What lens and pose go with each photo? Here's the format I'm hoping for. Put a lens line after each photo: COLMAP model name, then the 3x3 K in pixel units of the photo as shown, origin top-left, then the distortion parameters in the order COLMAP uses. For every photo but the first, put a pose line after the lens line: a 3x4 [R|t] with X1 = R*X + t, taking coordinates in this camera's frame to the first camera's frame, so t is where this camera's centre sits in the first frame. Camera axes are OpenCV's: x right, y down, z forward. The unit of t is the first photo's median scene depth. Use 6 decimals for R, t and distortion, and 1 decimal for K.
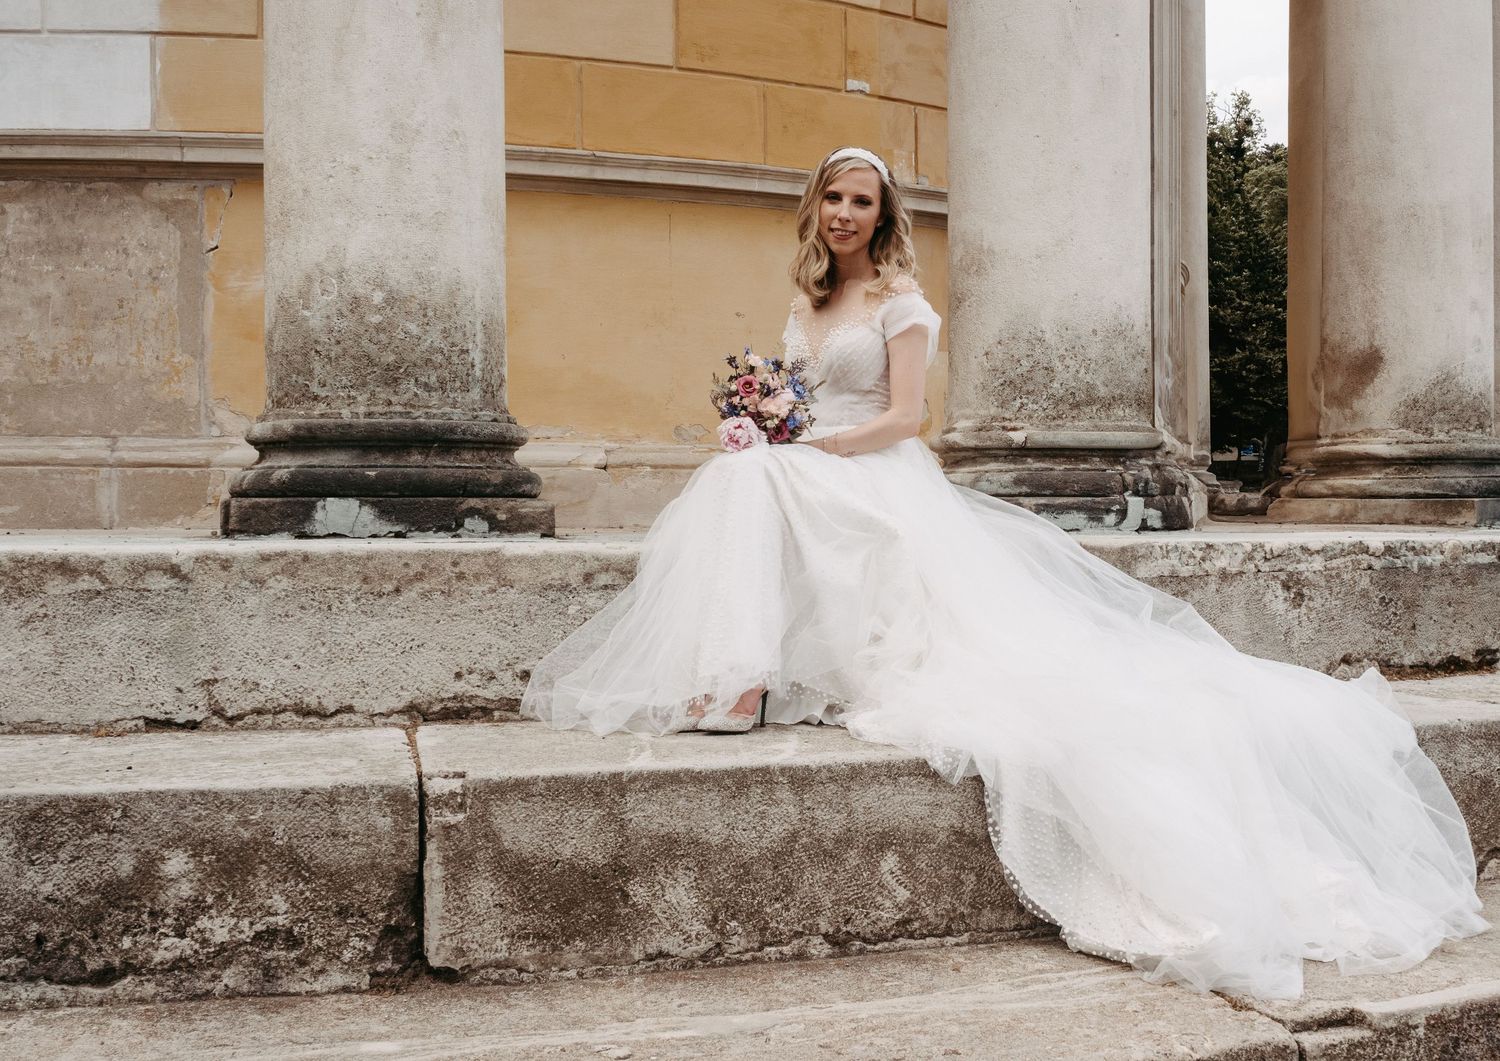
lens RADIAL K [[1922.2, 0, 823.3], [0, 1922.2, 556.4], [0, 0, 1]] dist [0.007102, 0.000000]
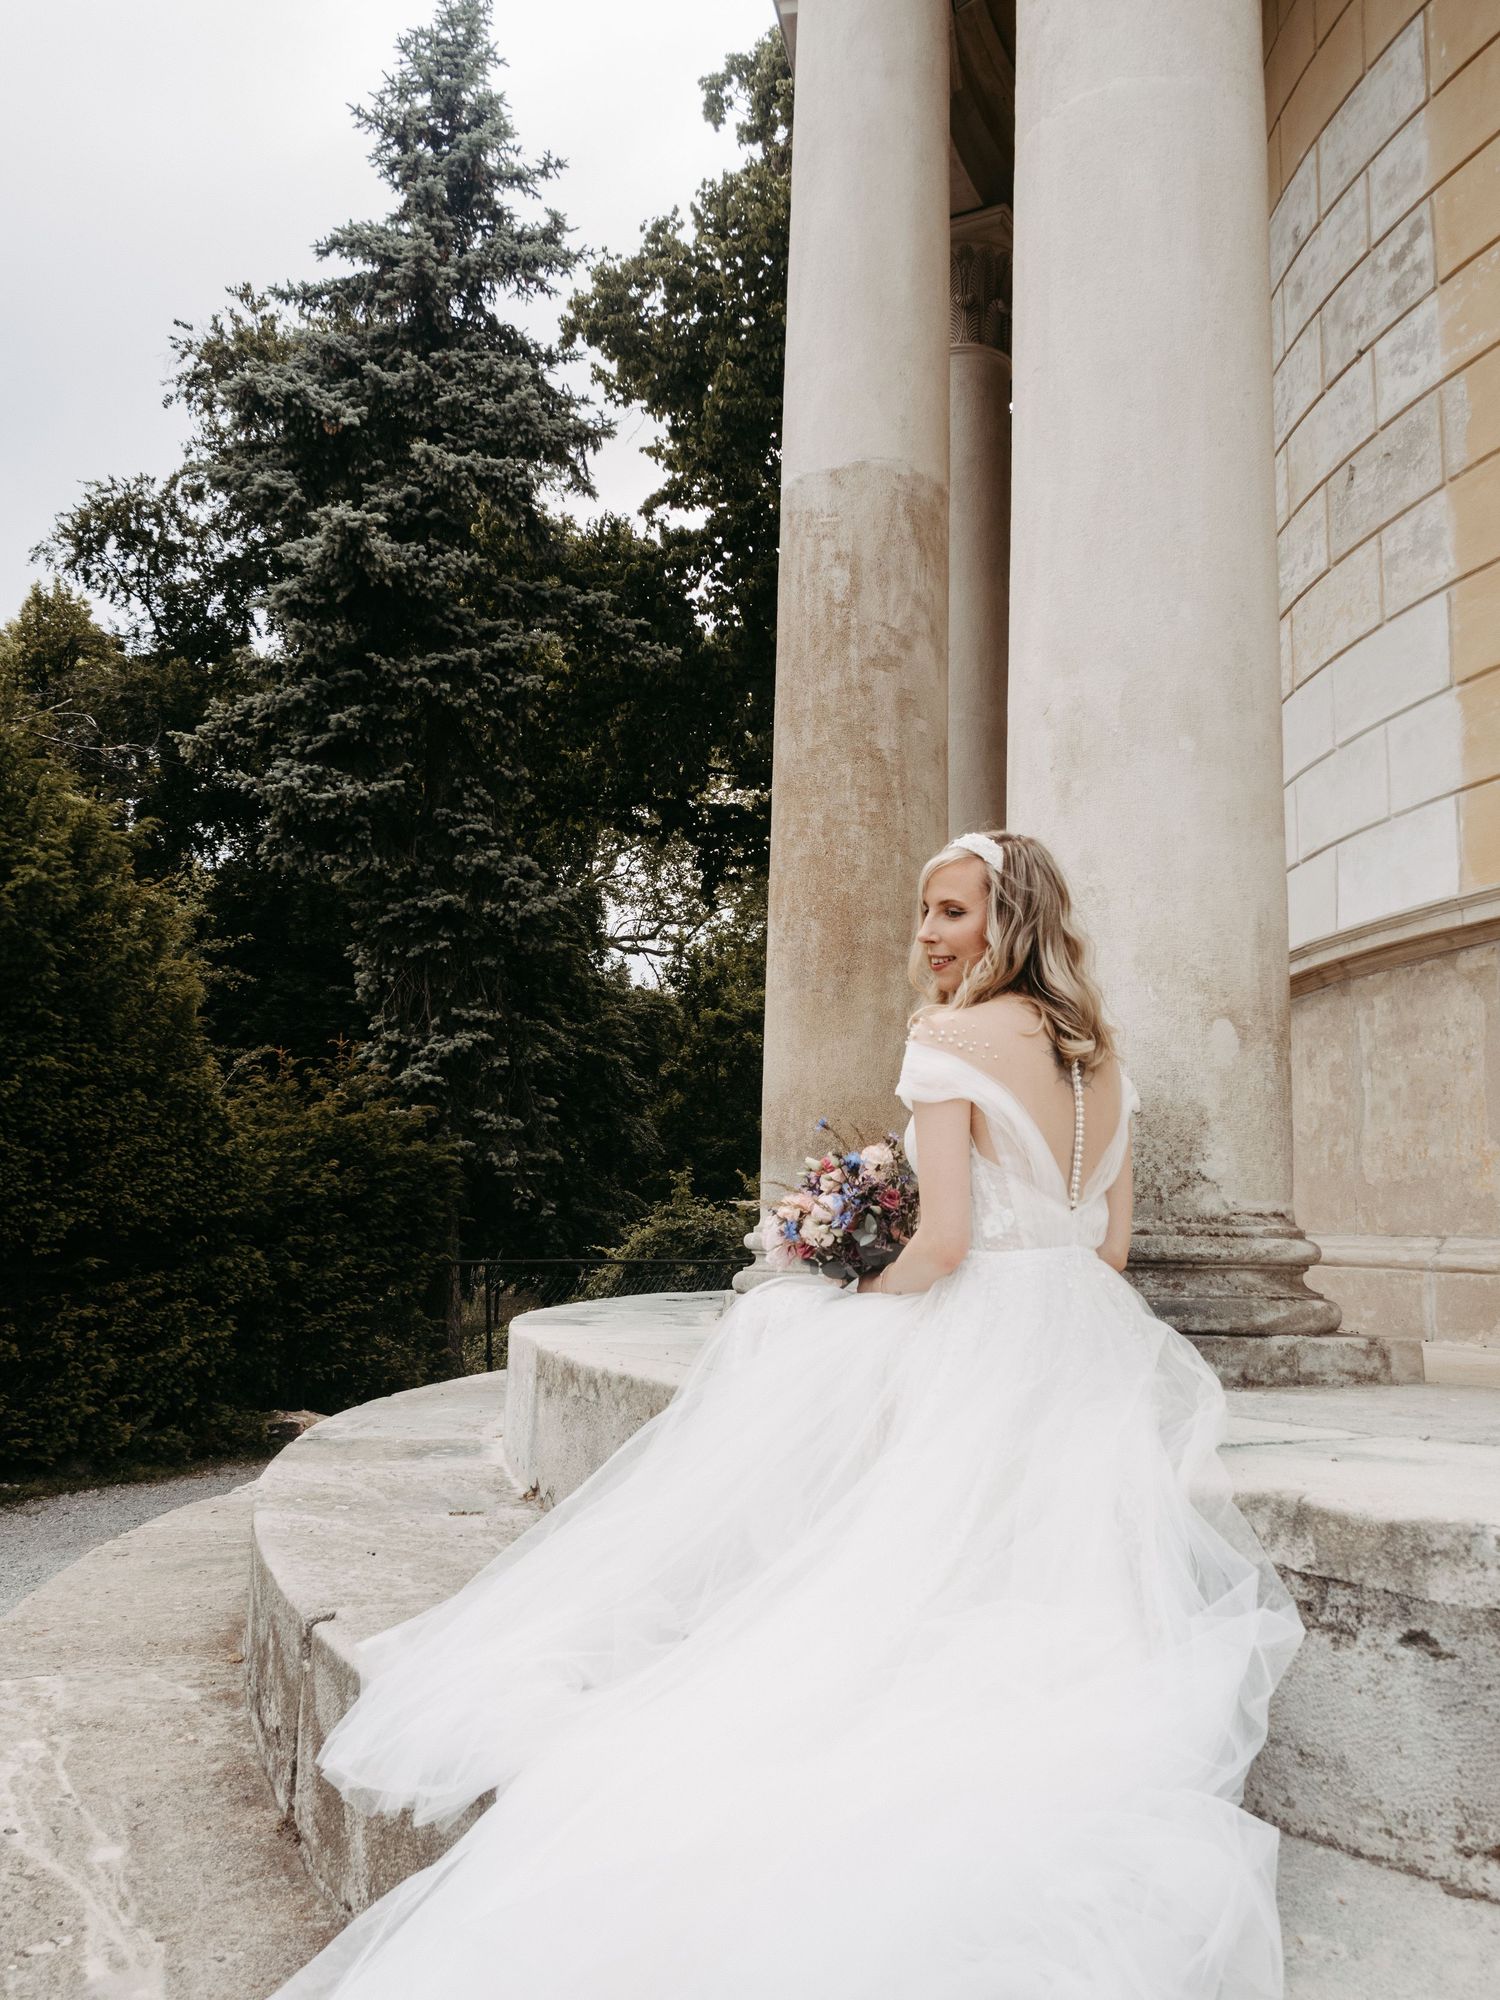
lens RADIAL K [[1724.1, 0, 734.9], [0, 1724.1, 993.6], [0, 0, 1]] dist [-0.010613, 0.020977]
pose [[0.156297, -0.135314, -0.978397, 0.506830], [-0.044918, 0.988573, -0.143897, -0.058154], [0.986688, 0.066439, 0.148433, 0.722004]]
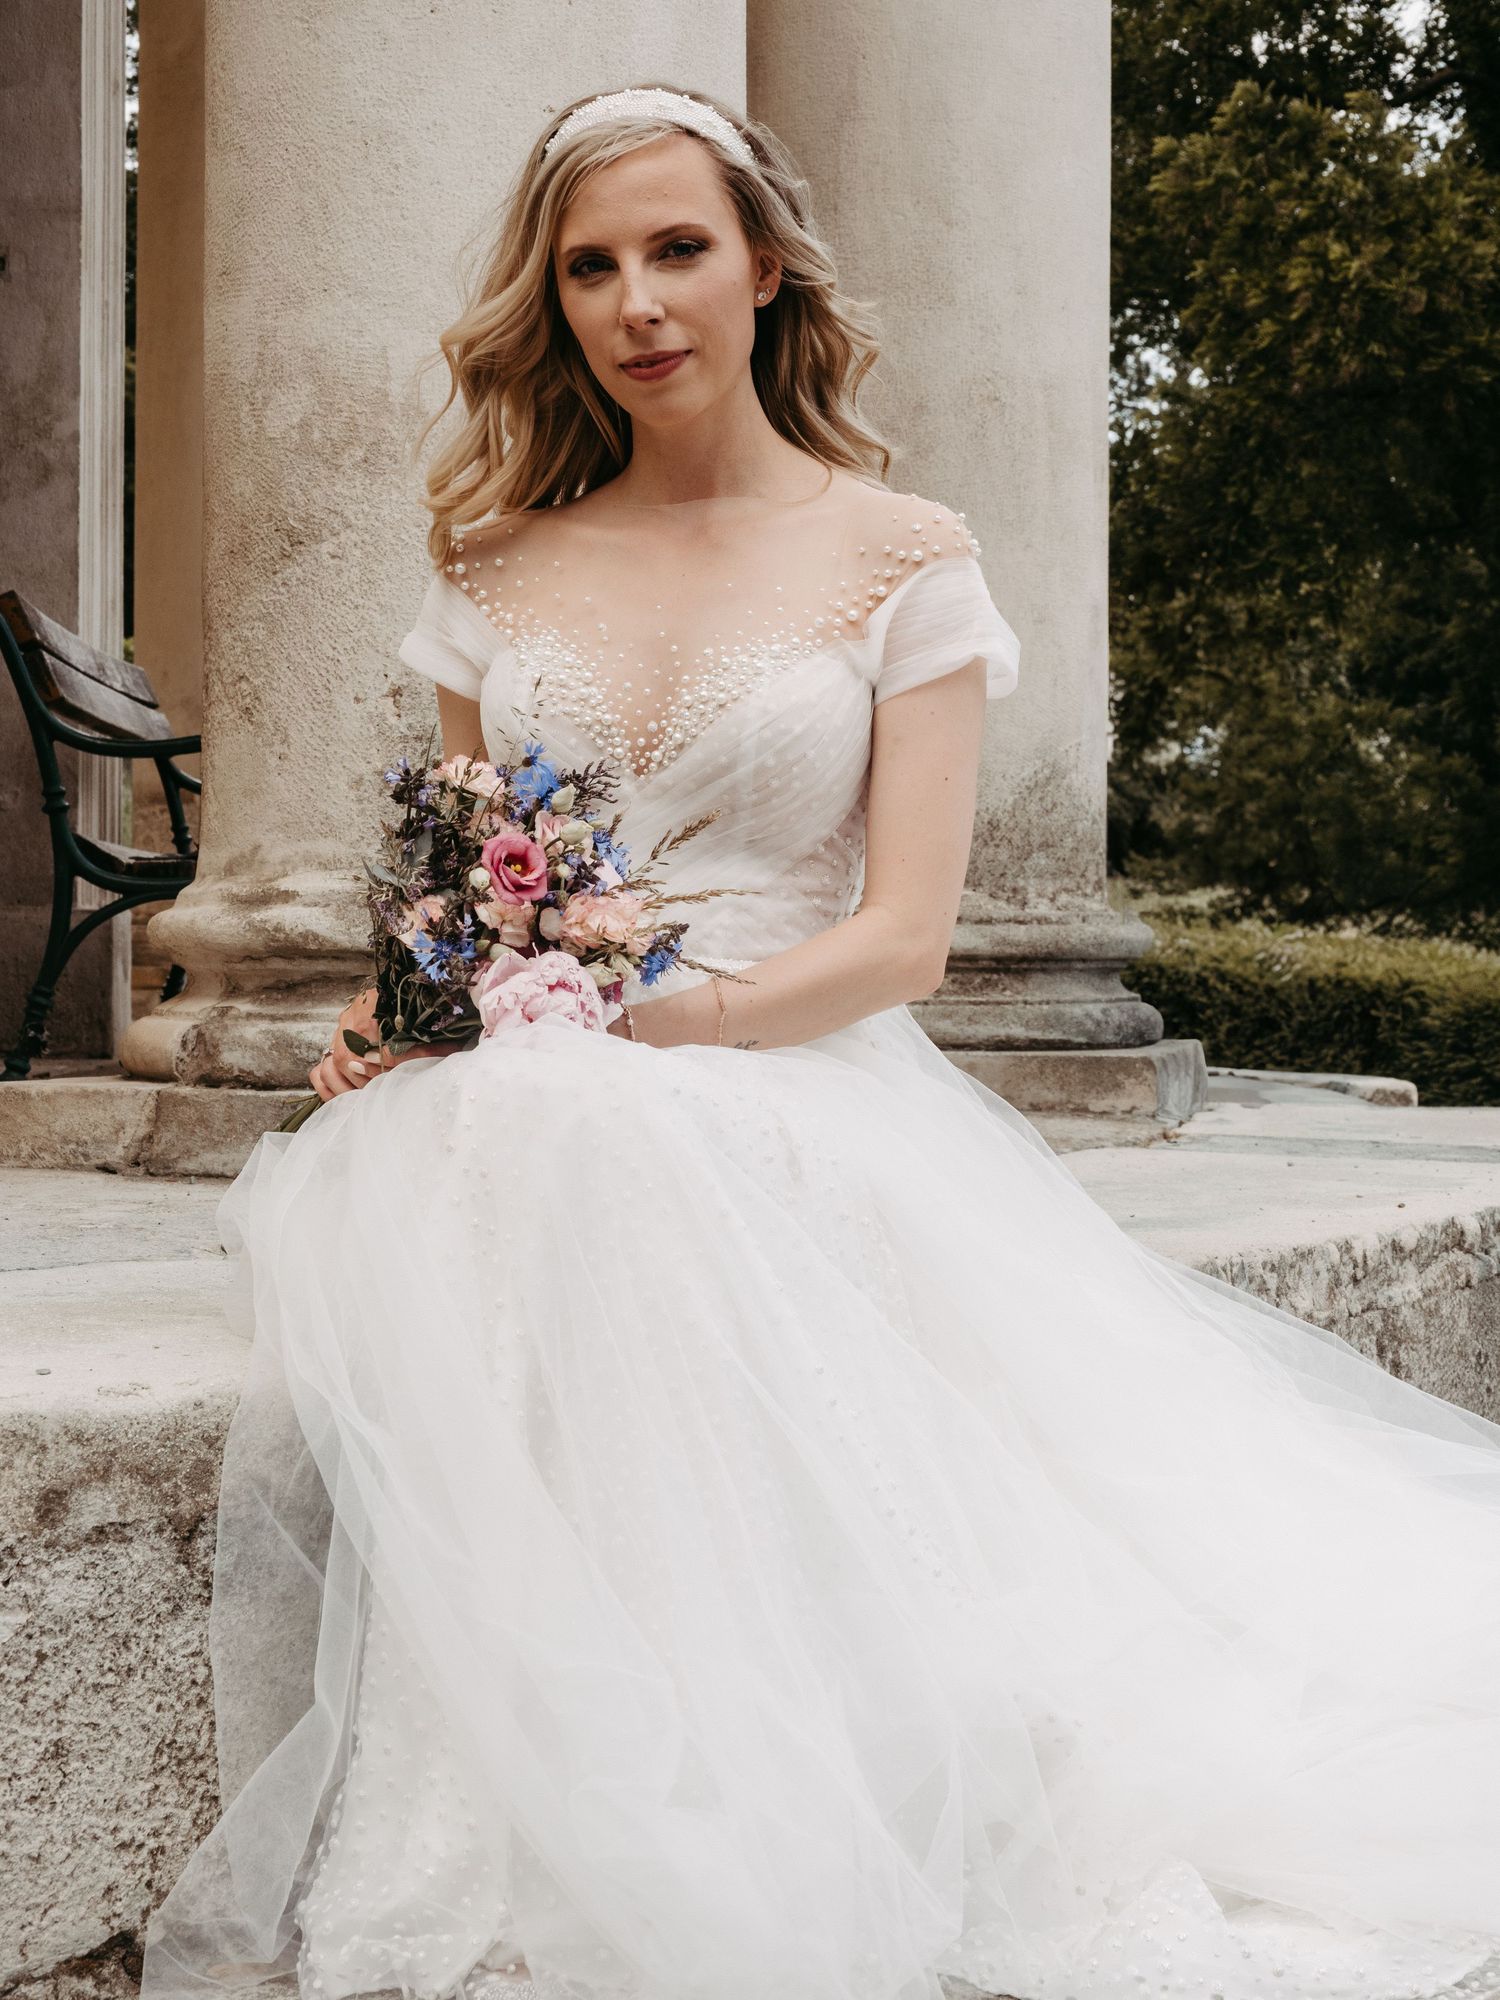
lens RADIAL K [[3840.6, 0, 795.1], [0, 3840.6, 1063.7], [0, 0, 1]] dist [-0.000536, 0.000000]
pose [[0.847282, -0.002742, 0.531137, -0.268442], [-0.002432, 0.999956, 0.009041, -0.047742], [-0.531138, -0.008952, 0.847238, 0.393822]]
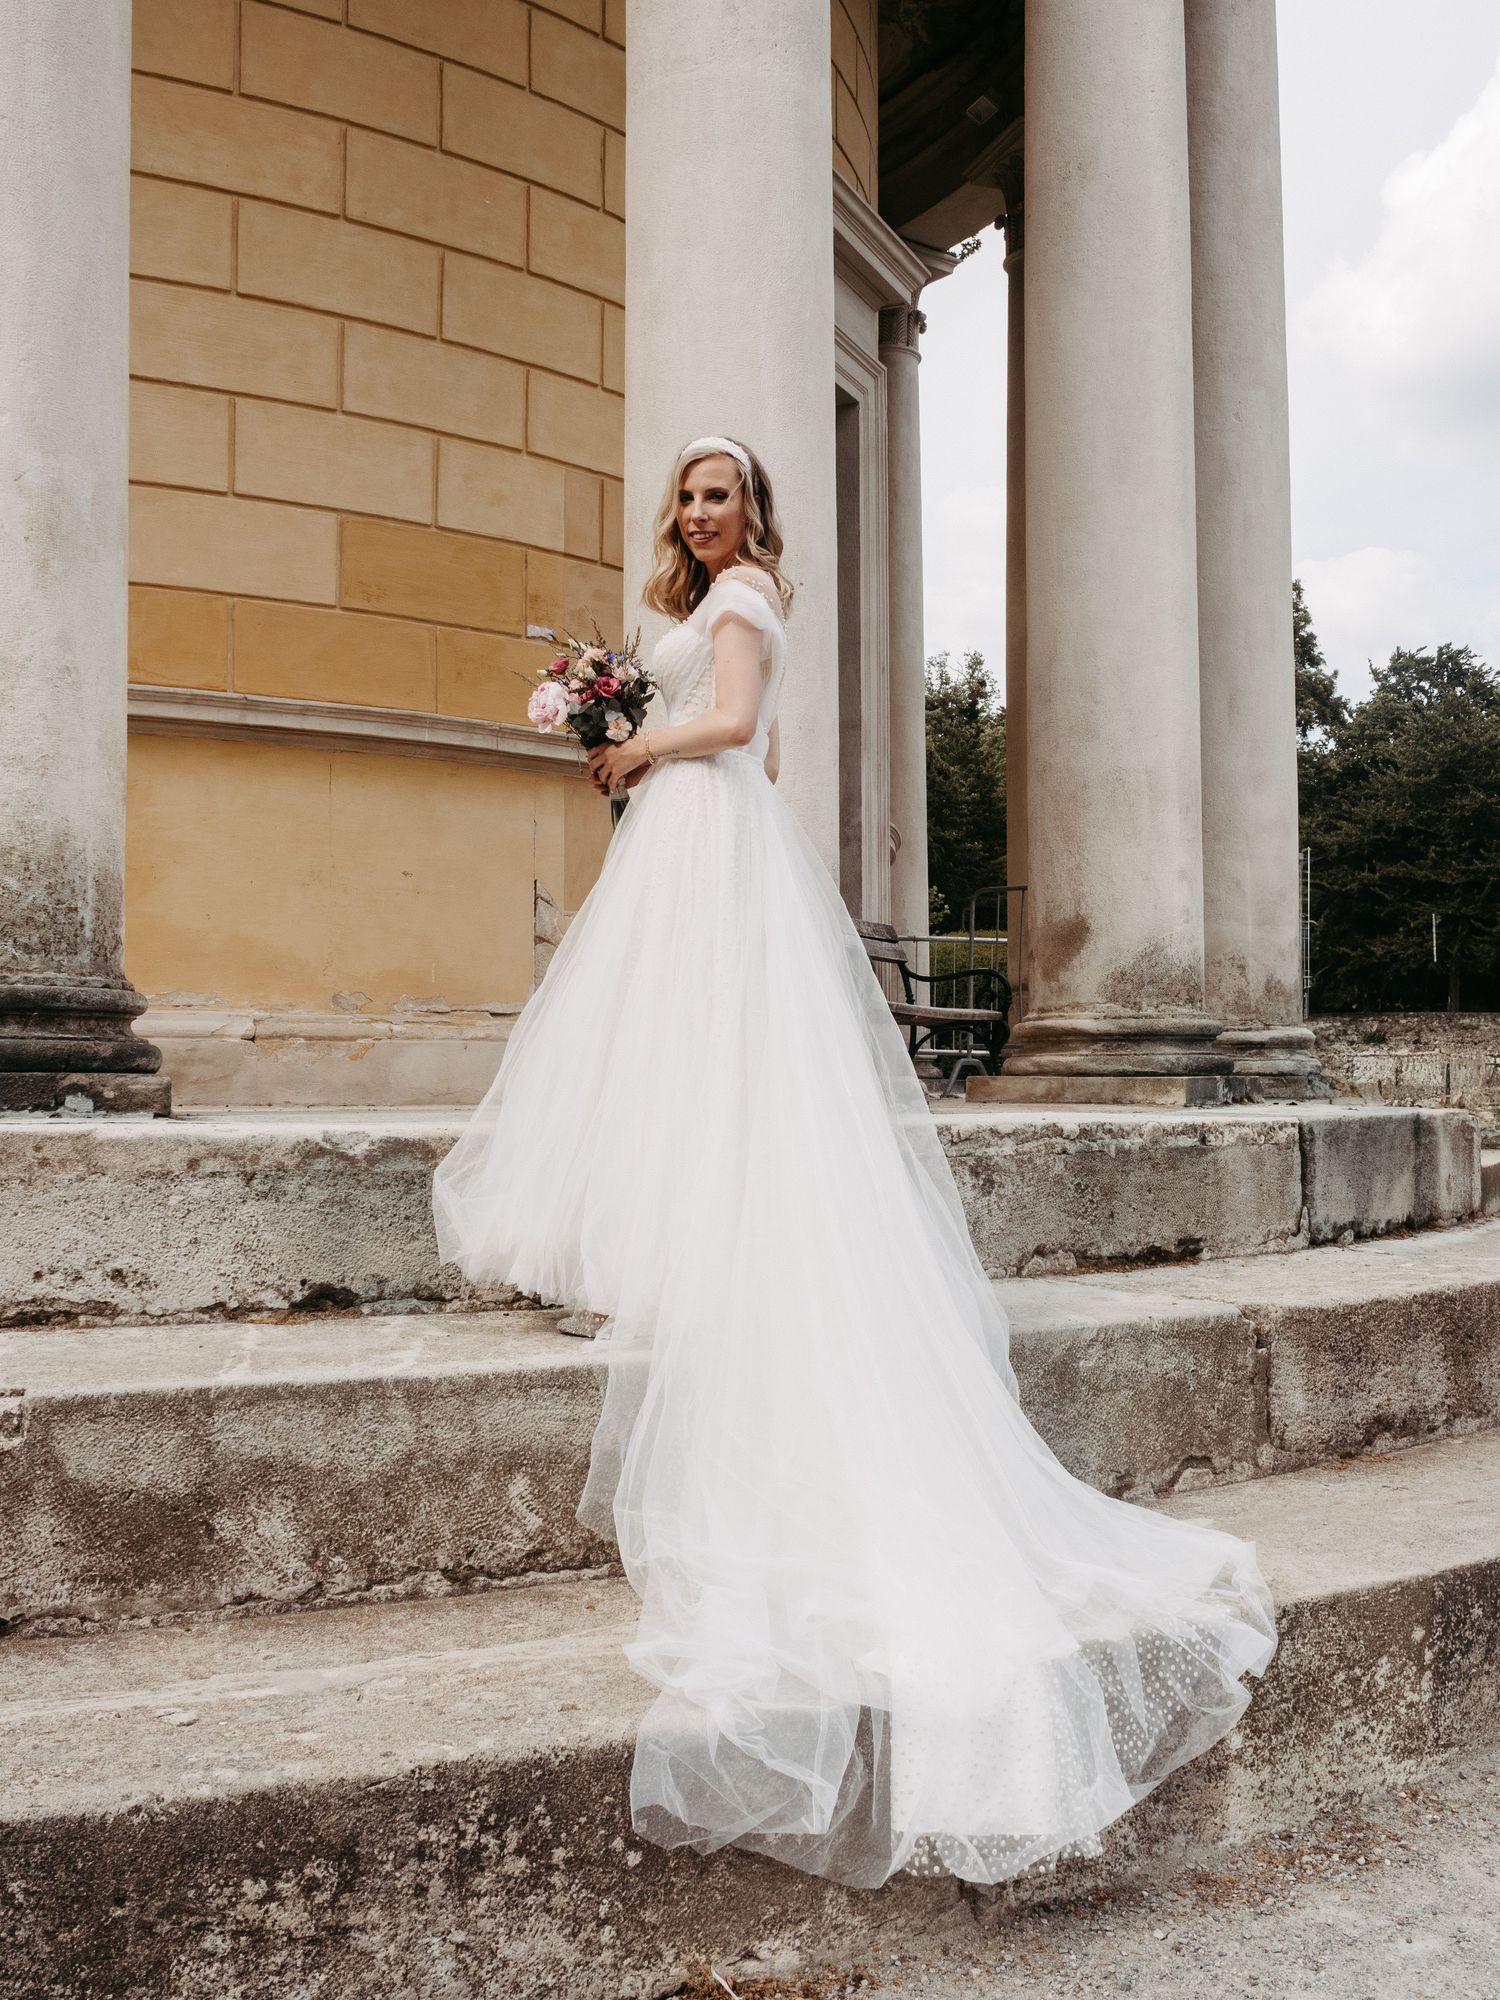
lens RADIAL K [[2040.5, 0, 737.0], [0, 2040.5, 1000.5], [0, 0, 1]] dist [0.000599, 0.000000]
pose [[0.995493, 0.007870, 0.094509, 0.032122], [-0.001760, 0.997913, -0.064553, -0.003210], [-0.094820, 0.064096, 0.993429, 0.026347]]
